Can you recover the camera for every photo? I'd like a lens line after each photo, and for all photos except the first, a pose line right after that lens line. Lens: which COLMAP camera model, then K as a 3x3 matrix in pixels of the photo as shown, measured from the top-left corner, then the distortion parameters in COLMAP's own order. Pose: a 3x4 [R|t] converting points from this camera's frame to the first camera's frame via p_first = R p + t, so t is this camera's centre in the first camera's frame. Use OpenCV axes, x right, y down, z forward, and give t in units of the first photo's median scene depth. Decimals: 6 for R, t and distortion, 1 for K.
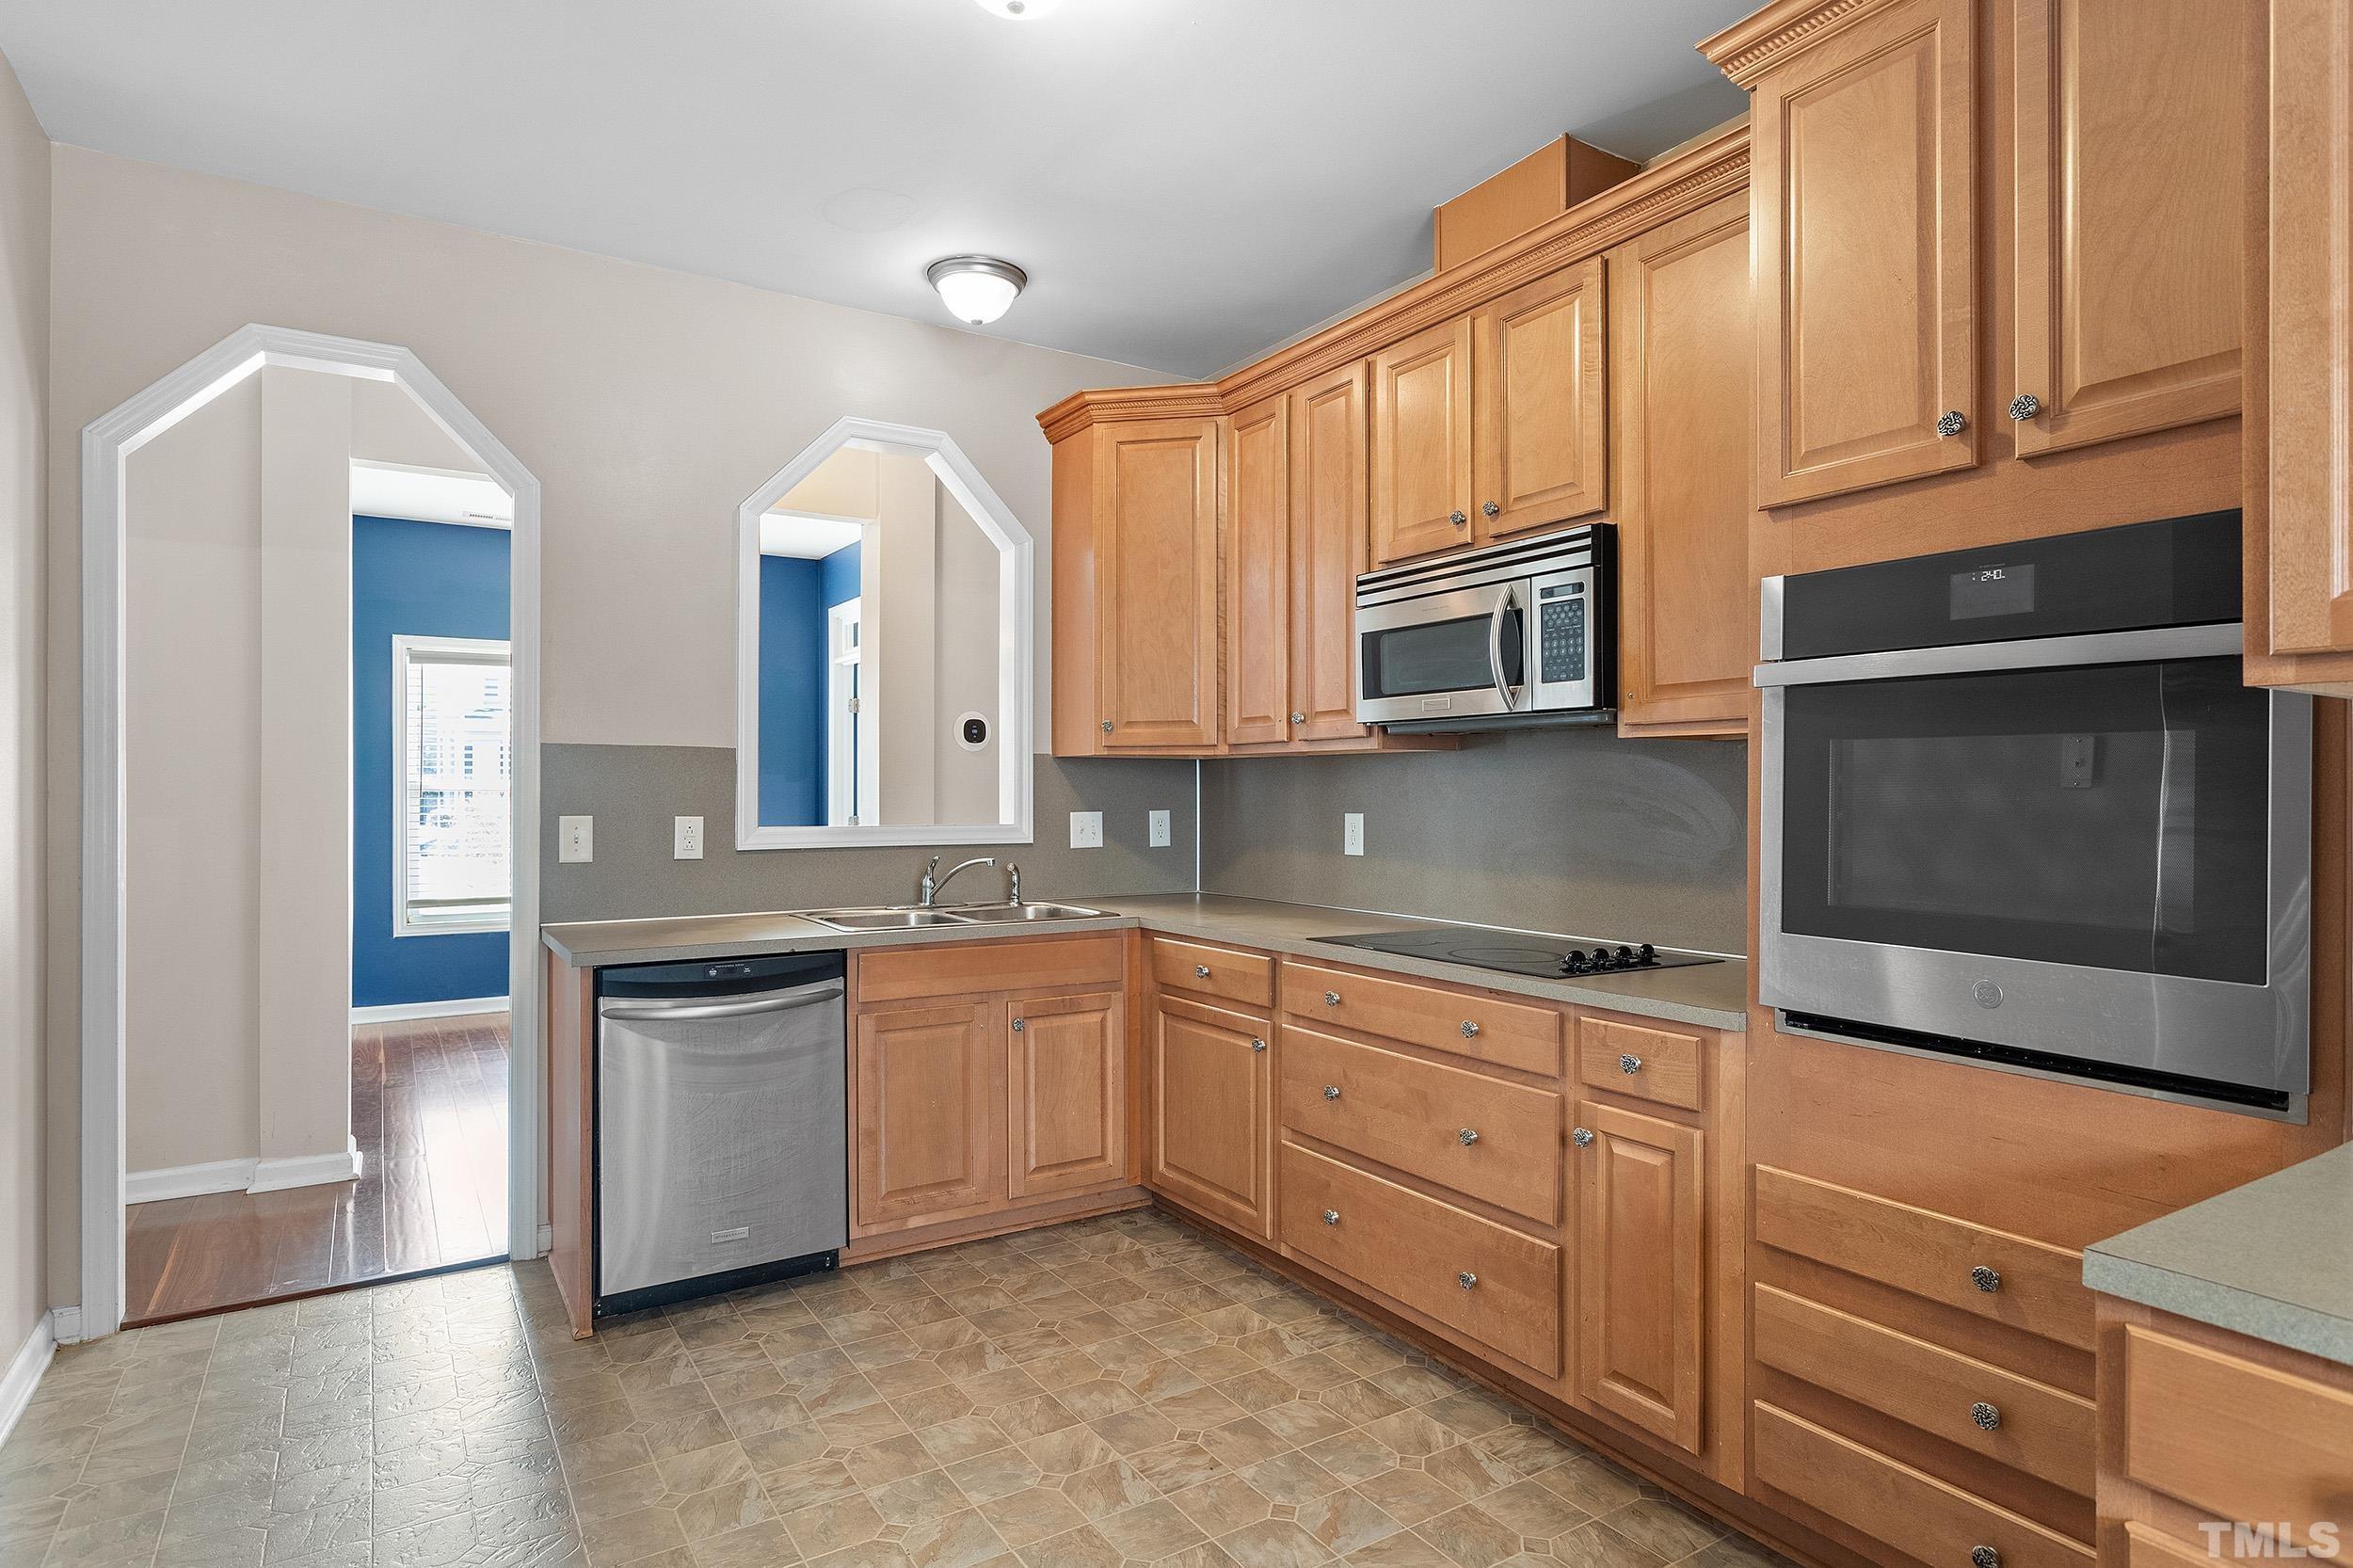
lens RADIAL K [[1333.5, 0, 1174.0], [0, 1333.5, 792.9], [0, 0, 1]] dist [0.012911, 0.000707]
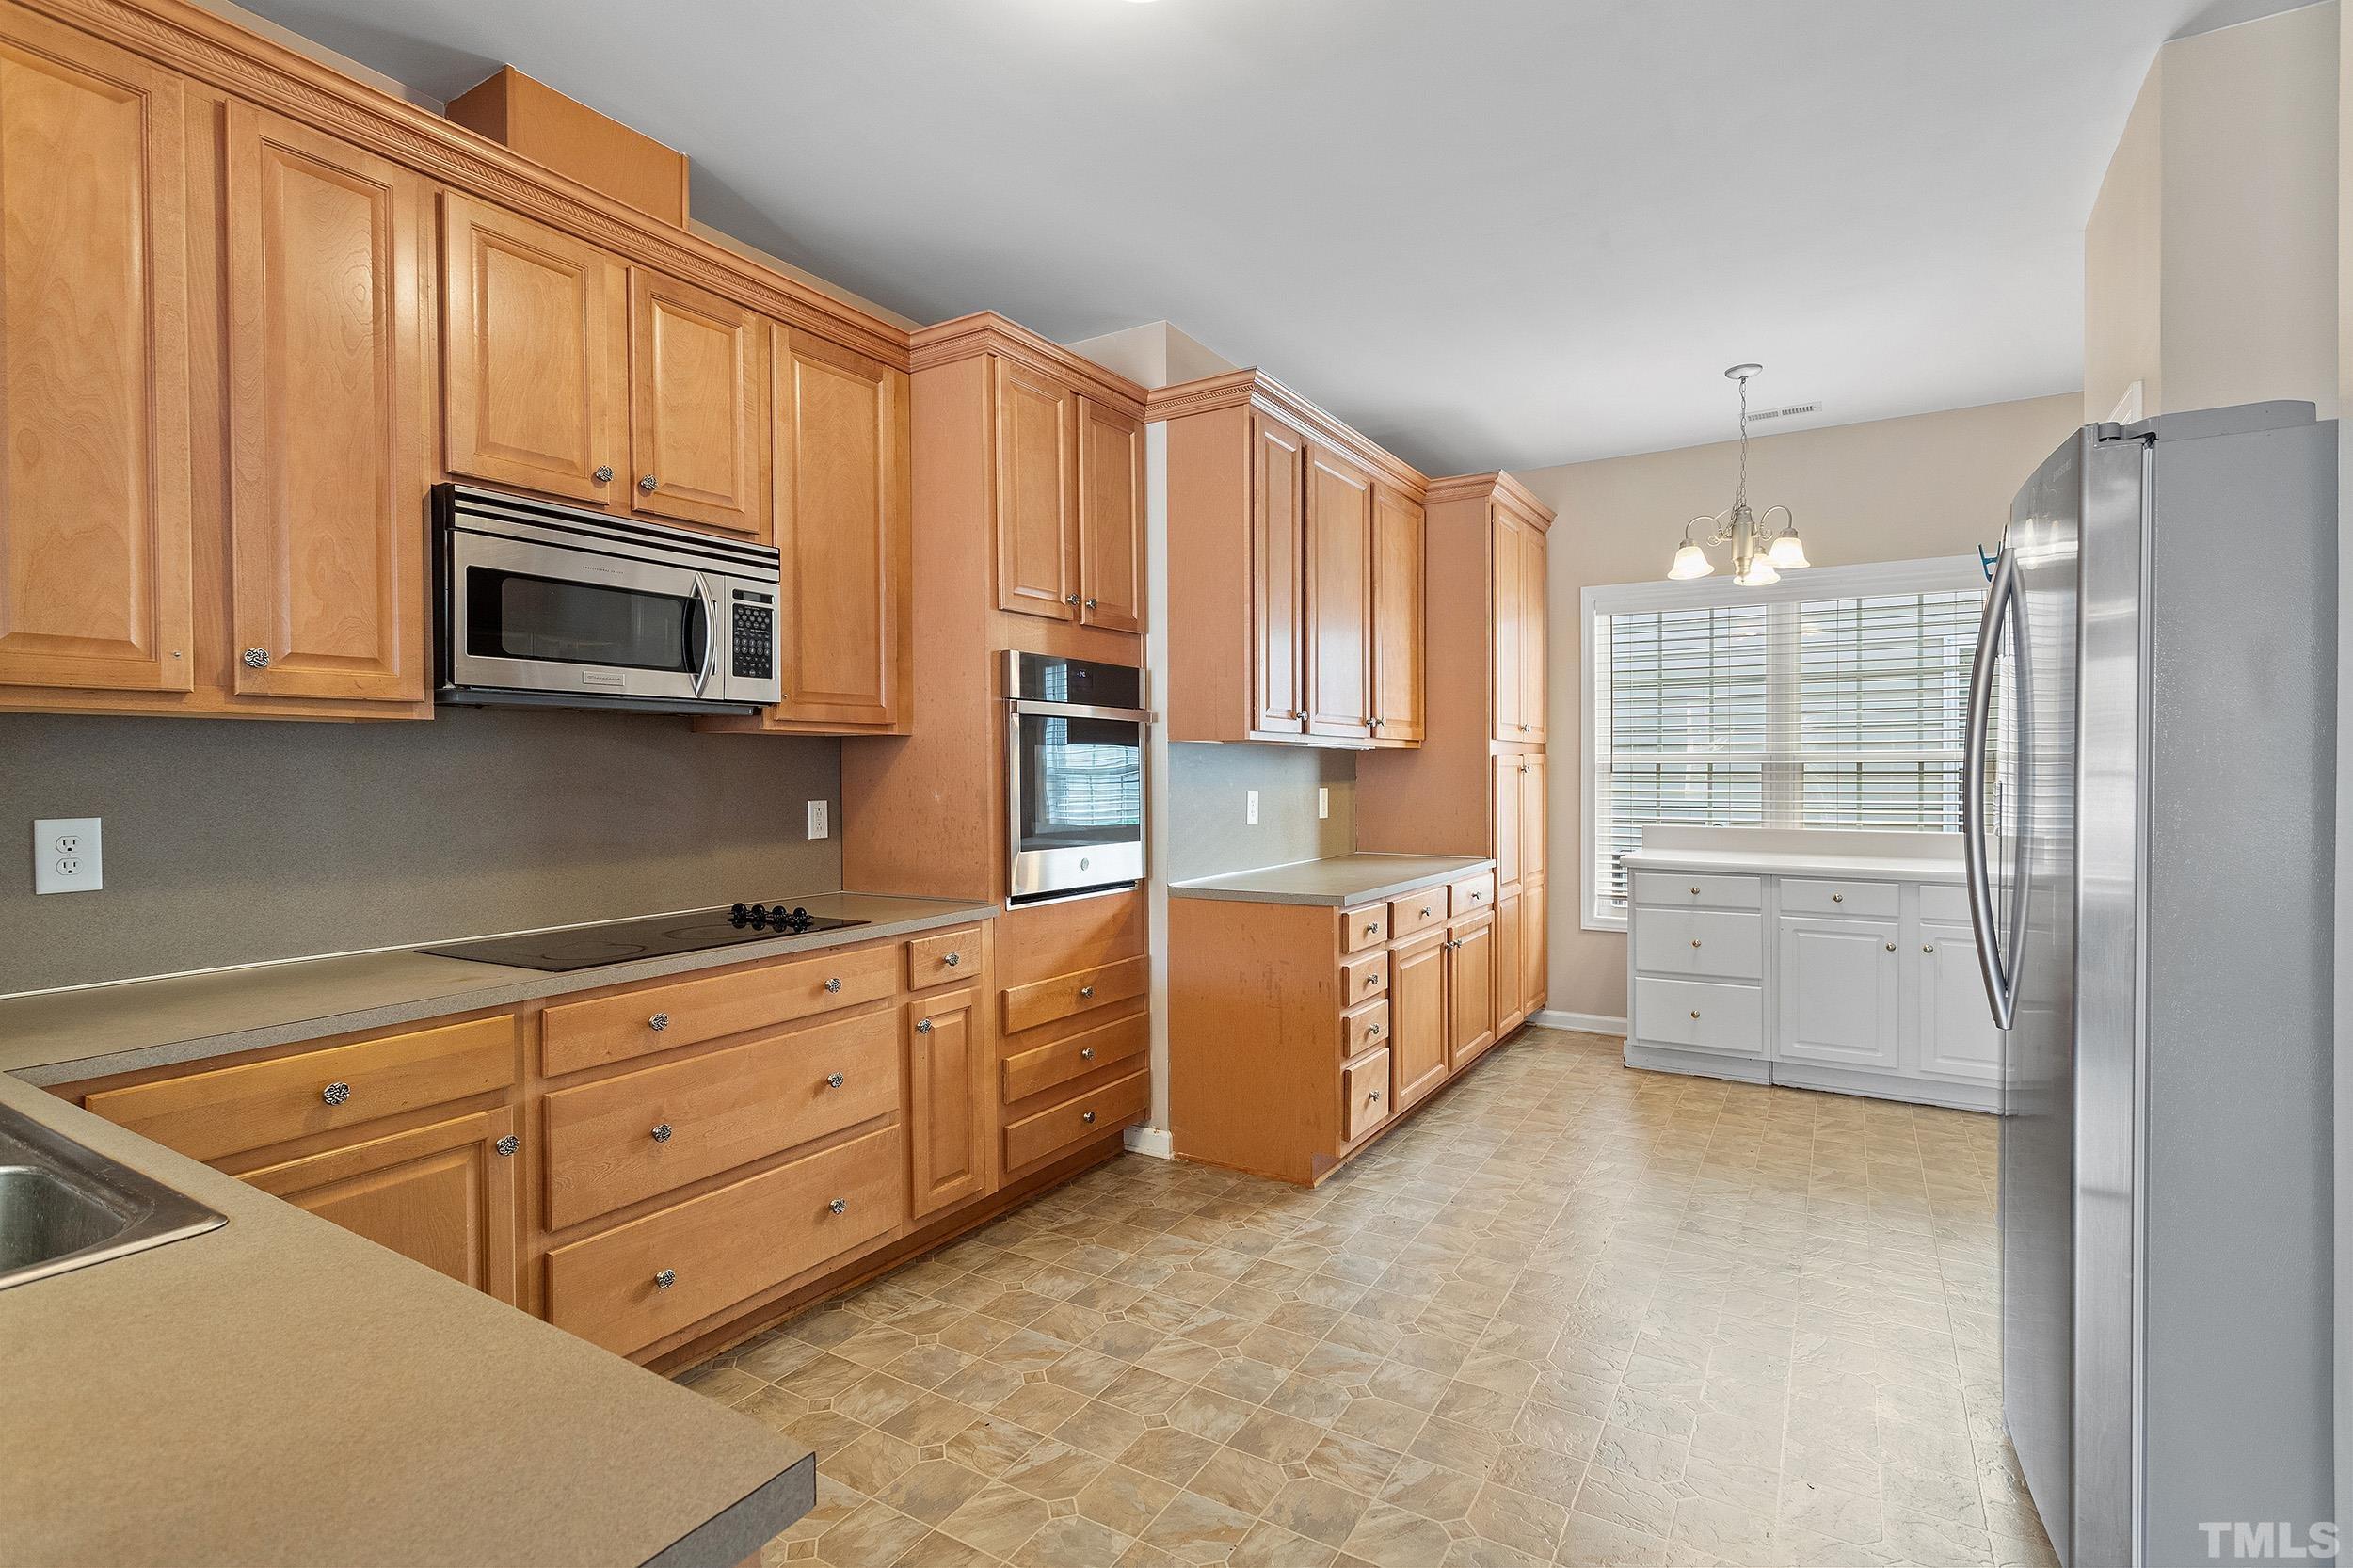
lens RADIAL K [[1144.1, 0, 1165.8], [0, 1144.1, 774.1], [0, 0, 1]] dist [-0.000454, 0.000450]
pose [[-0.462858, -0.011406, 0.886359, -0.750430], [0.001433, 0.999906, 0.013616, -0.014948], [-0.886431, 0.007572, -0.462798, 1.176428]]
